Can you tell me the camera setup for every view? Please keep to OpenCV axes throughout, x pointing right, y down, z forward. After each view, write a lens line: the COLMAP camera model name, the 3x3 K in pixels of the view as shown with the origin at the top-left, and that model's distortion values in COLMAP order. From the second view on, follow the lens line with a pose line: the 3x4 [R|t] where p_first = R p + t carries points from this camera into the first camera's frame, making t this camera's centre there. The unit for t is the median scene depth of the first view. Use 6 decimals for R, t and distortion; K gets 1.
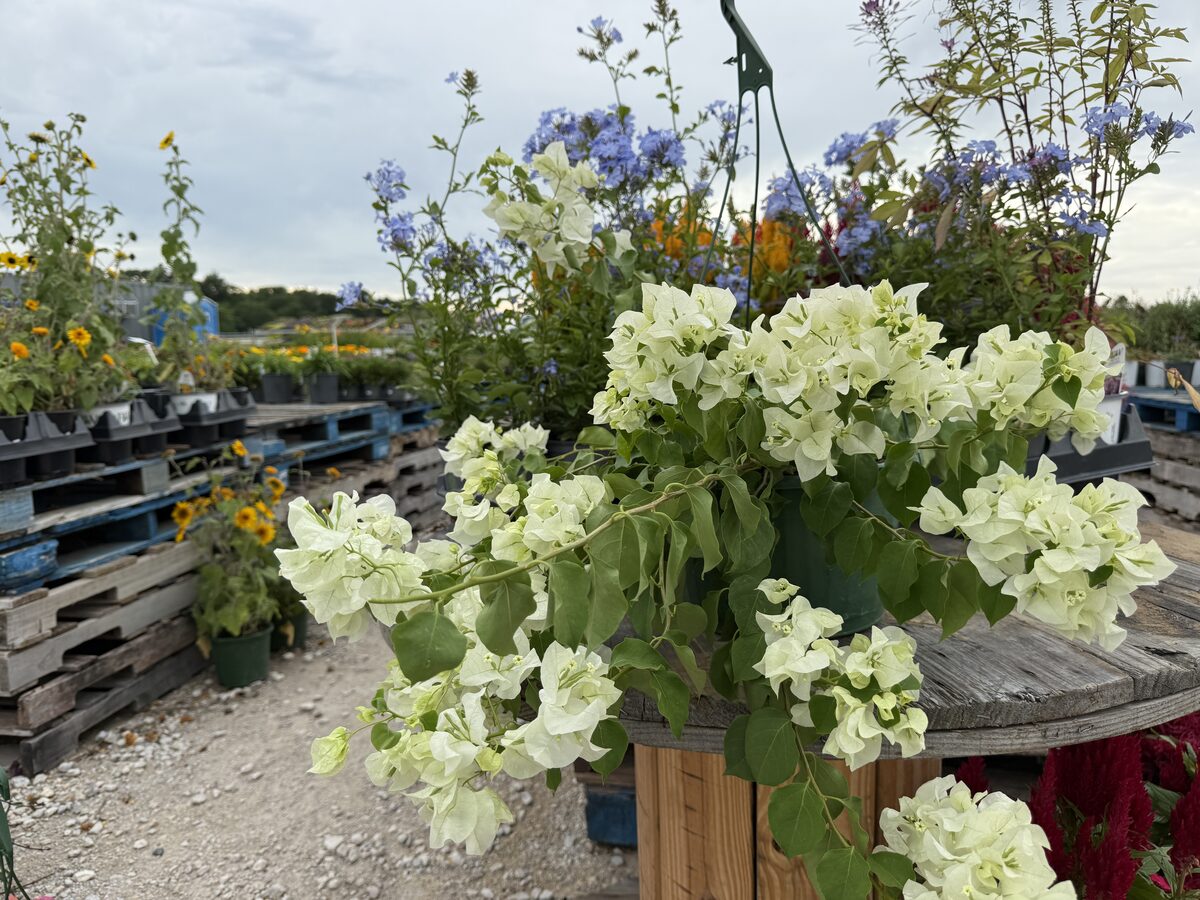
lens RADIAL K [[856.0, 0, 611.0], [0, 856.0, 468.7], [0, 0, 1]] dist [-0.000231, -0.016089]
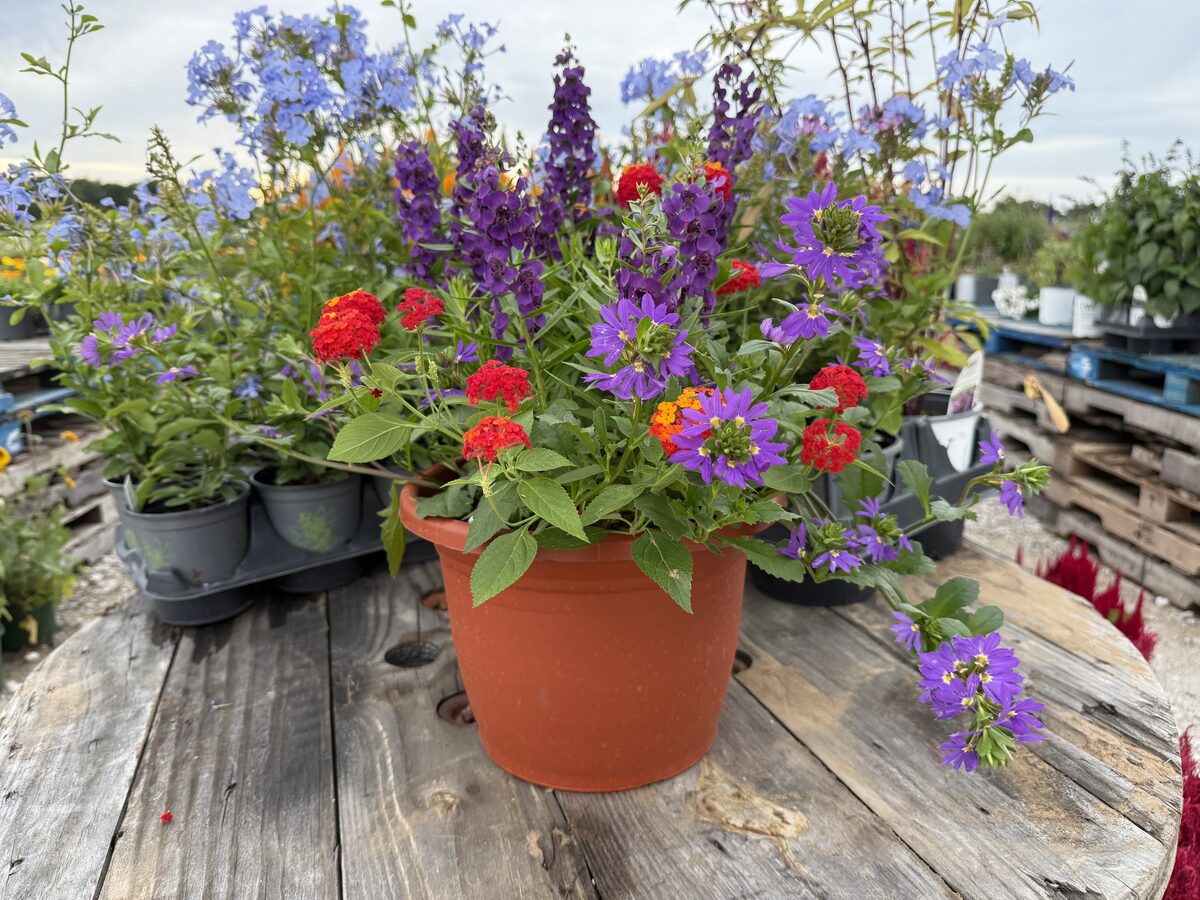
lens RADIAL K [[856.0, 0, 595.3], [0, 856.0, 450.4], [0, 0, 1]] dist [-0.000231, -0.016089]
pose [[0.983964, -0.042123, 0.173321, 0.049838], [0.025163, 0.994778, 0.098910, -0.073287], [-0.176582, -0.092963, 0.979886, 0.133277]]
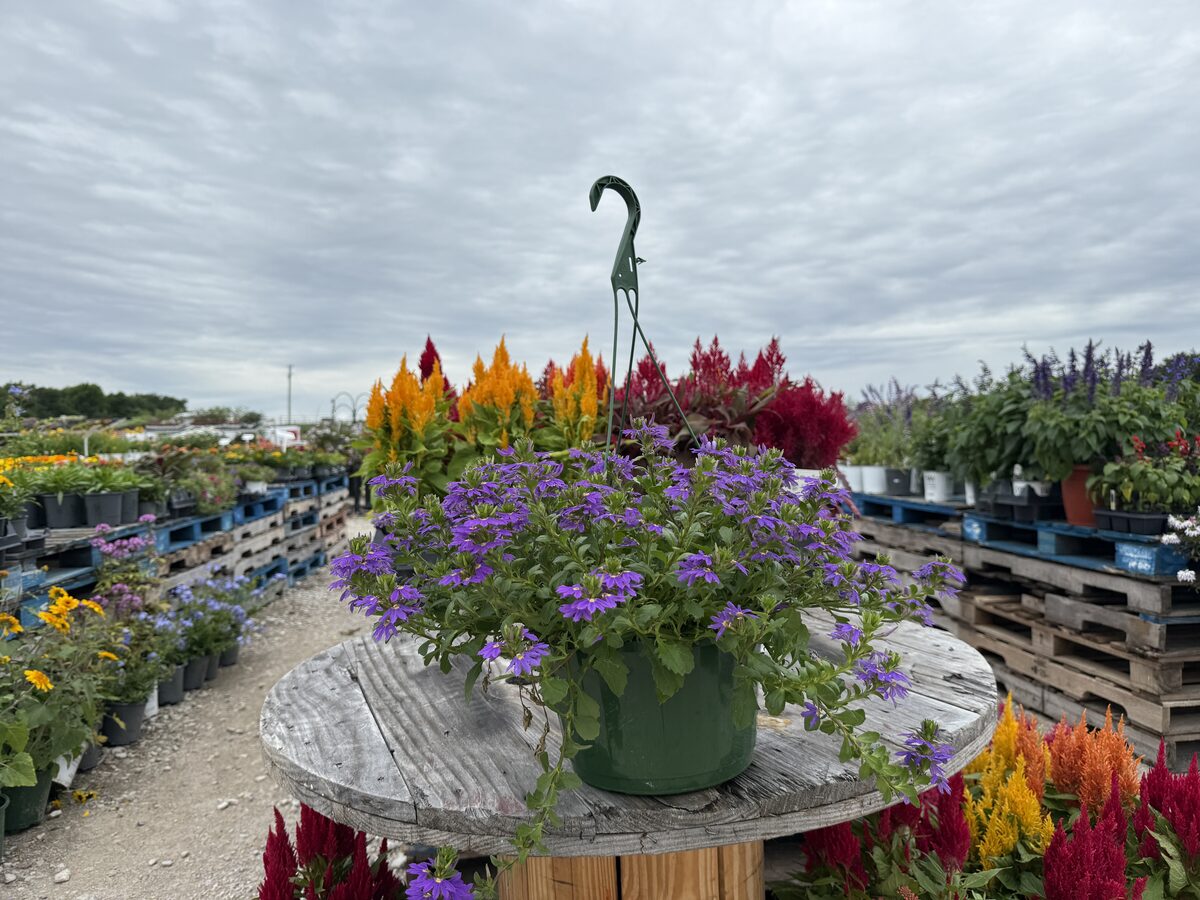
lens RADIAL K [[852.5, 0, 596.8], [0, 852.5, 457.9], [0, 0, 1]] dist [0.002028, -0.017954]
pose [[0.965728, -0.016751, 0.259014, -0.066626], [0.048551, 0.991960, -0.116870, -0.026931], [-0.254974, 0.125440, 0.958777, -0.070403]]
